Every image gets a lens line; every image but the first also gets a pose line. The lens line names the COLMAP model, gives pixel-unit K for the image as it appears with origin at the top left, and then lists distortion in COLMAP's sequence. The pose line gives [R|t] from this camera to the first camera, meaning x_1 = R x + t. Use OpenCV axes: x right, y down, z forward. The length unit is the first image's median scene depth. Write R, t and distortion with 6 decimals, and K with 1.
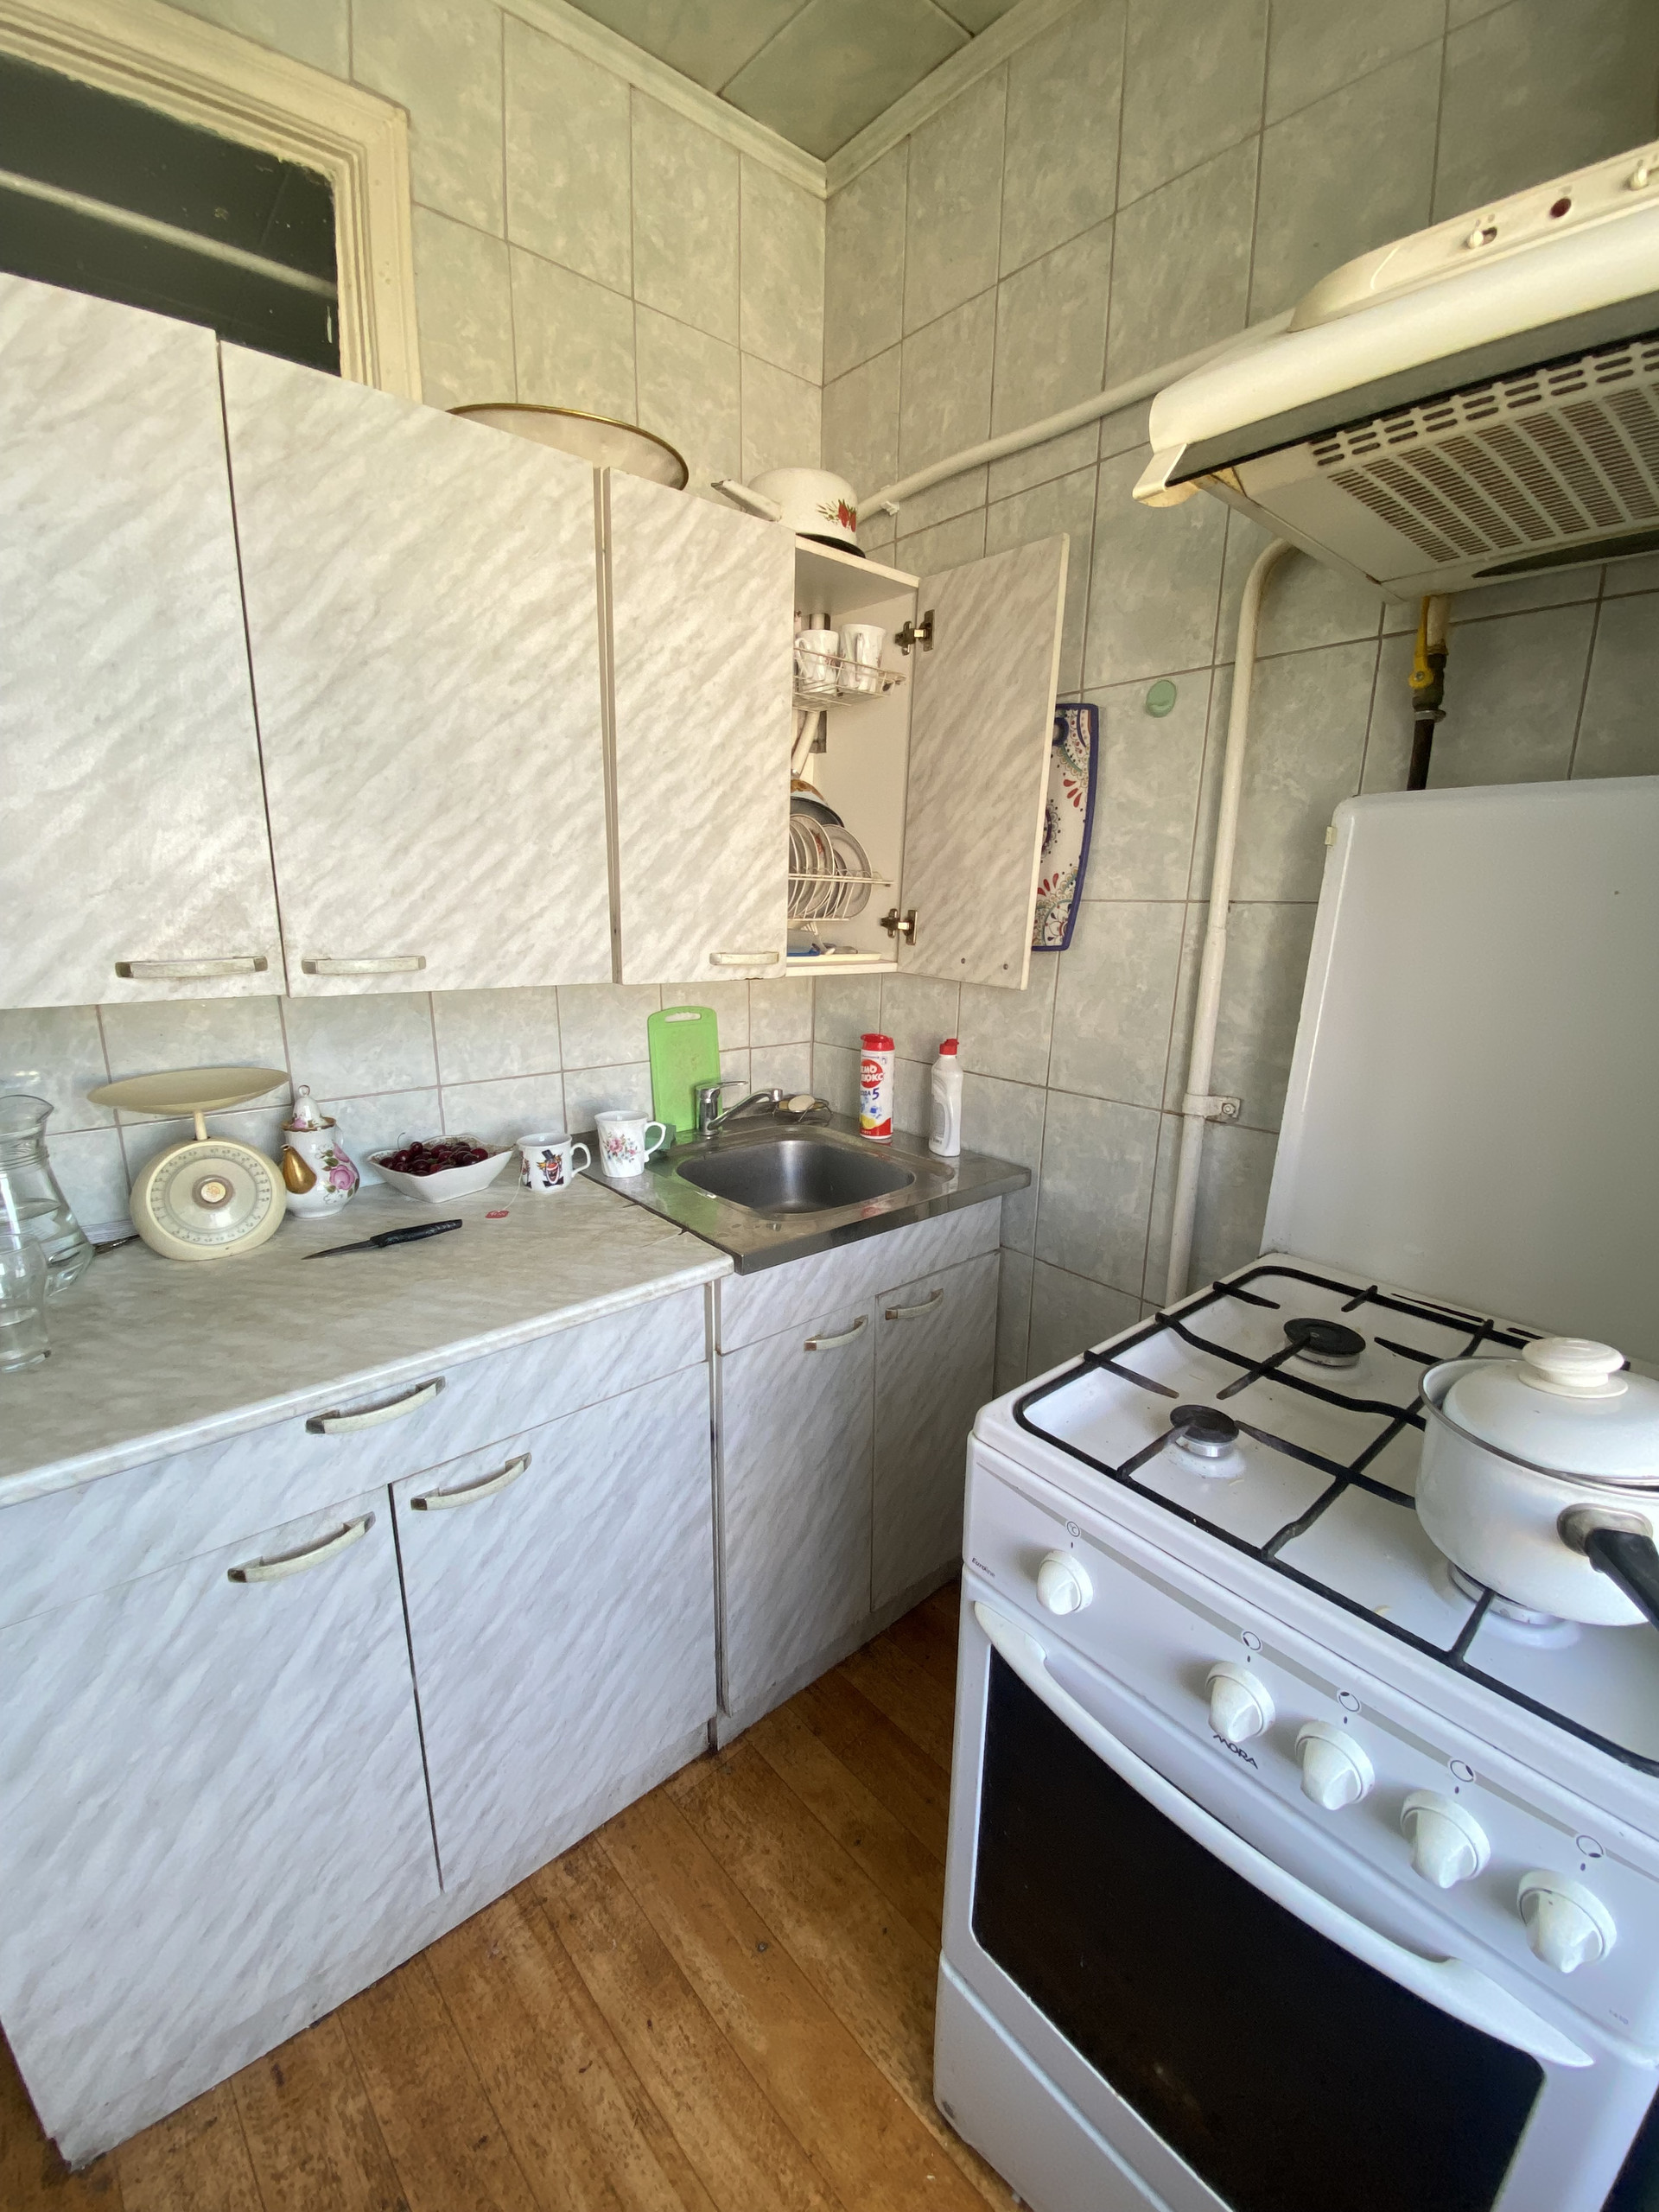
lens RADIAL K [[893.8, 0, 835.8], [0, 893.8, 1112.5], [0, 0, 1]] dist [0.010997, -0.016184]
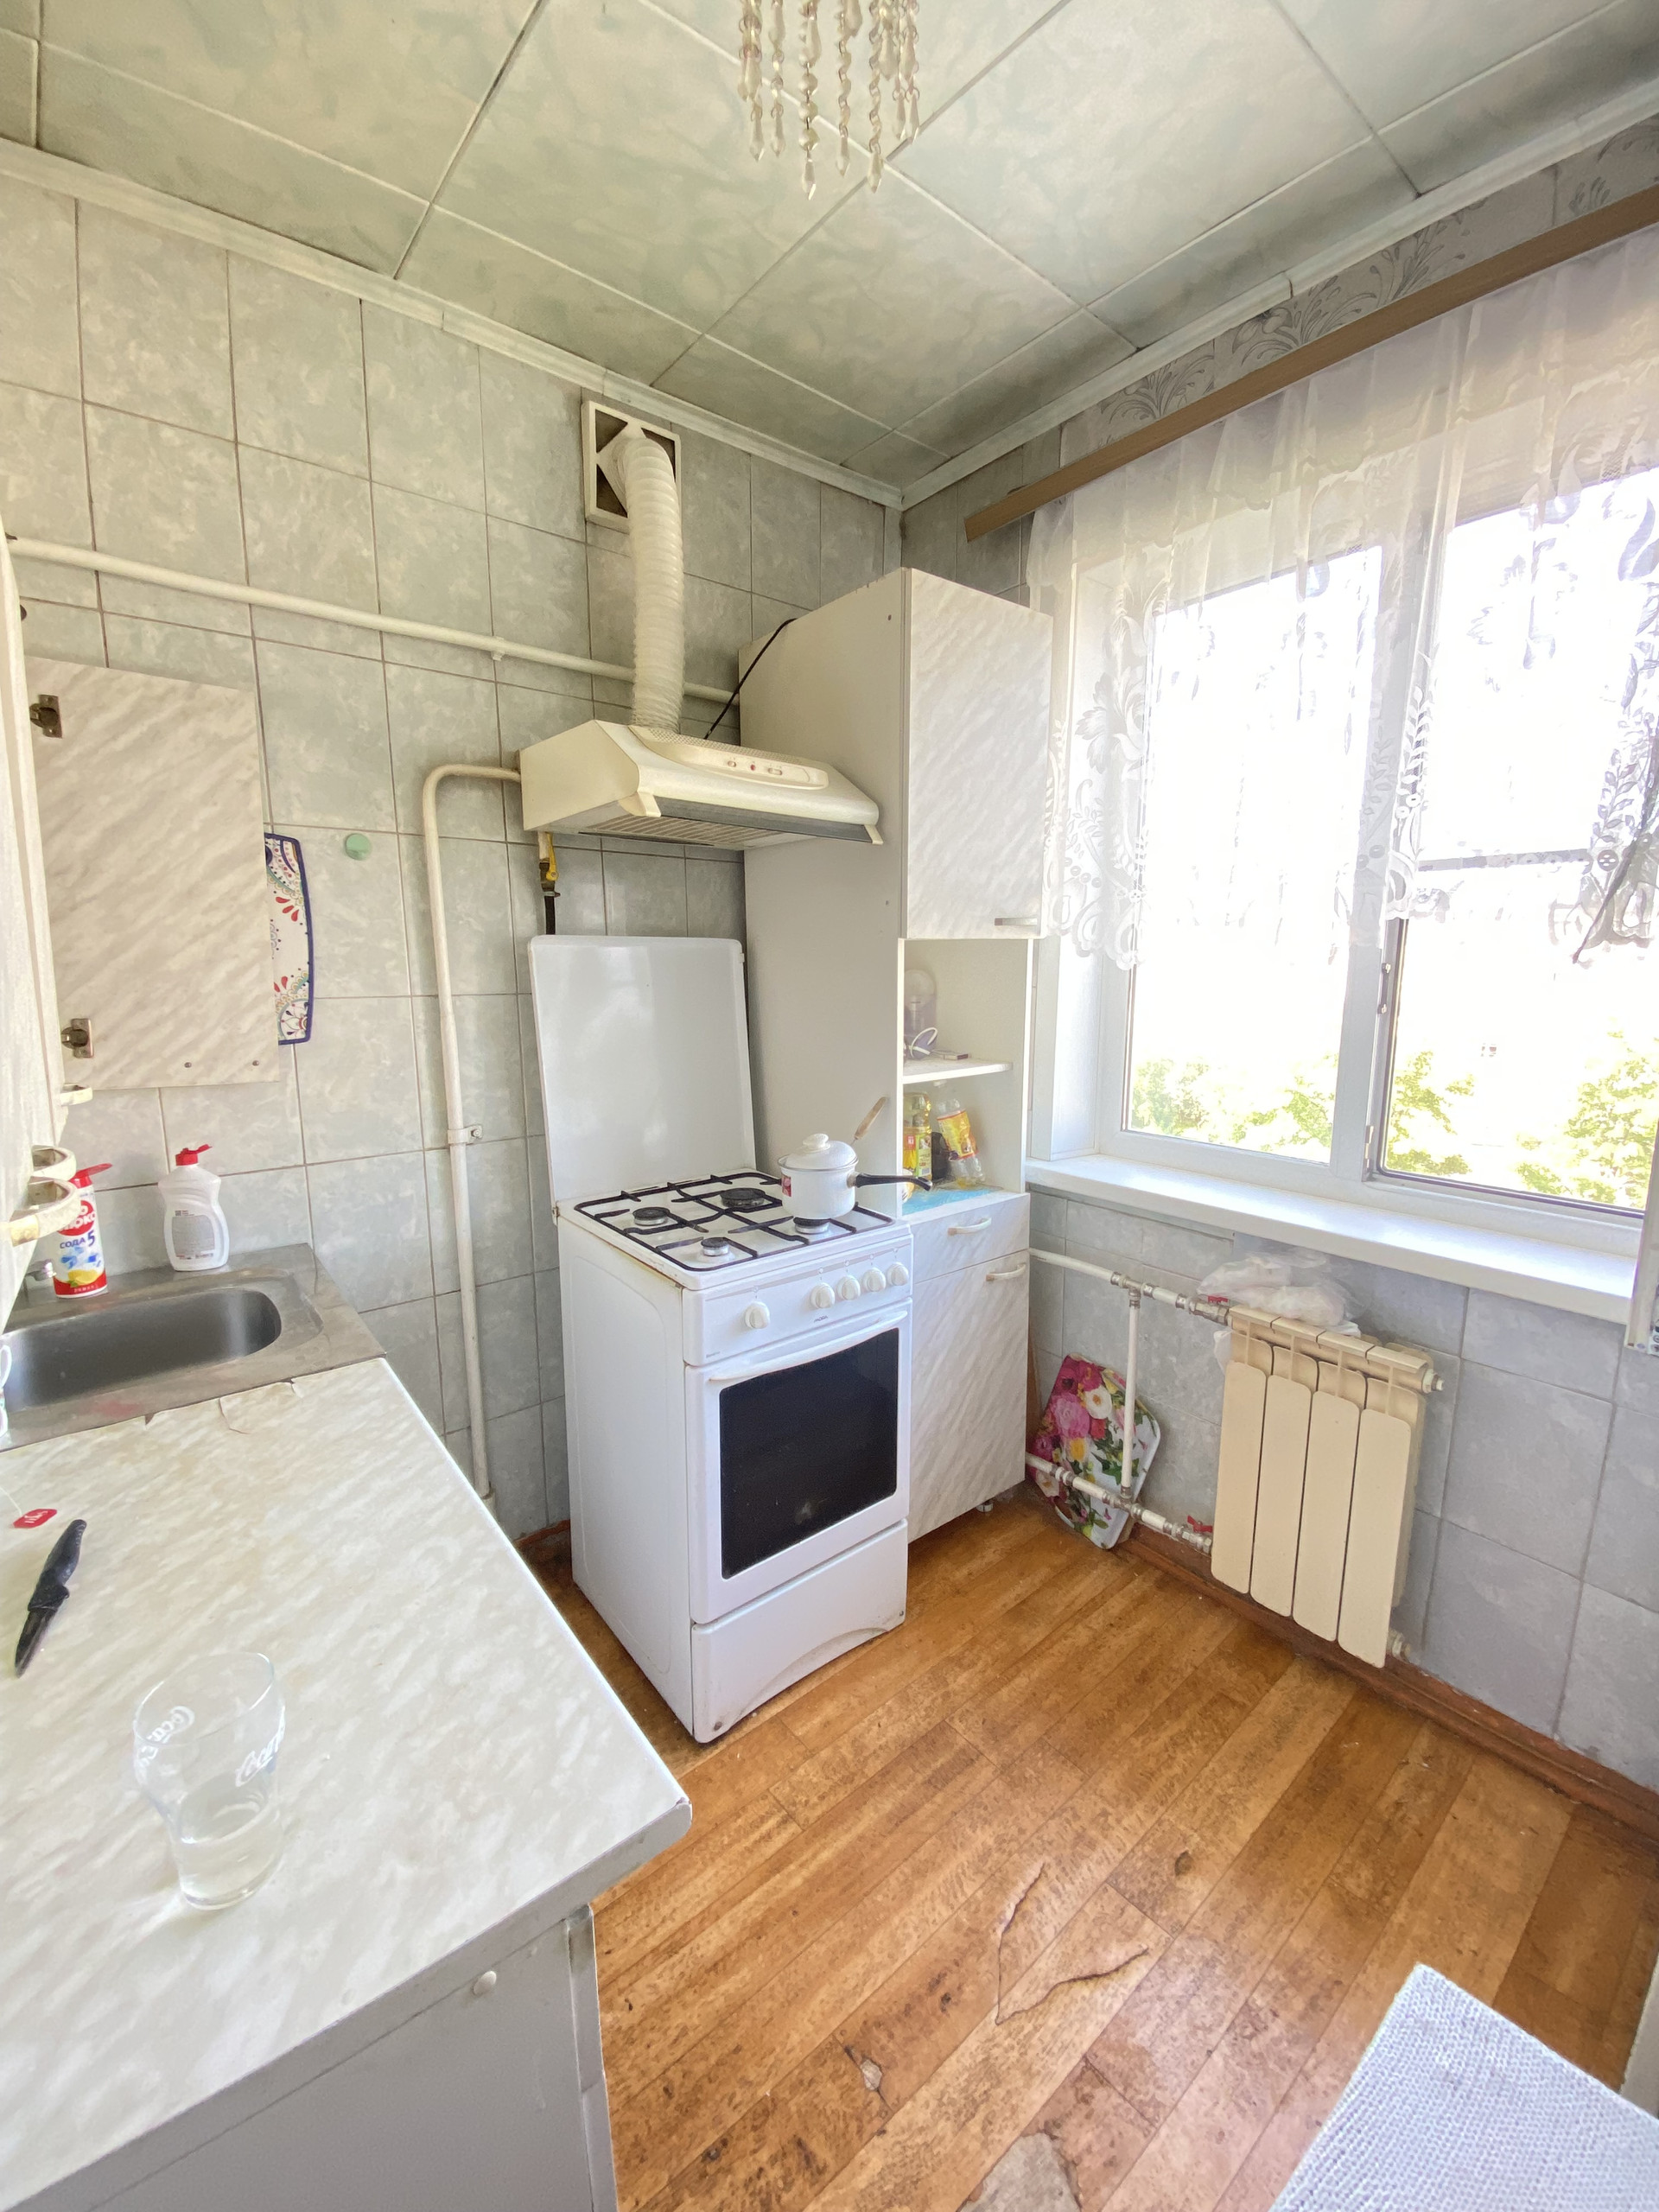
lens RADIAL K [[893.8, 0, 835.1], [0, 893.8, 1093.8], [0, 0, 1]] dist [0.010997, -0.016184]
pose [[0.035622, -0.167255, 0.985270, -0.906332], [0.227340, 0.961403, 0.154984, -0.147985], [-0.973164, 0.218470, 0.072271, 0.283225]]
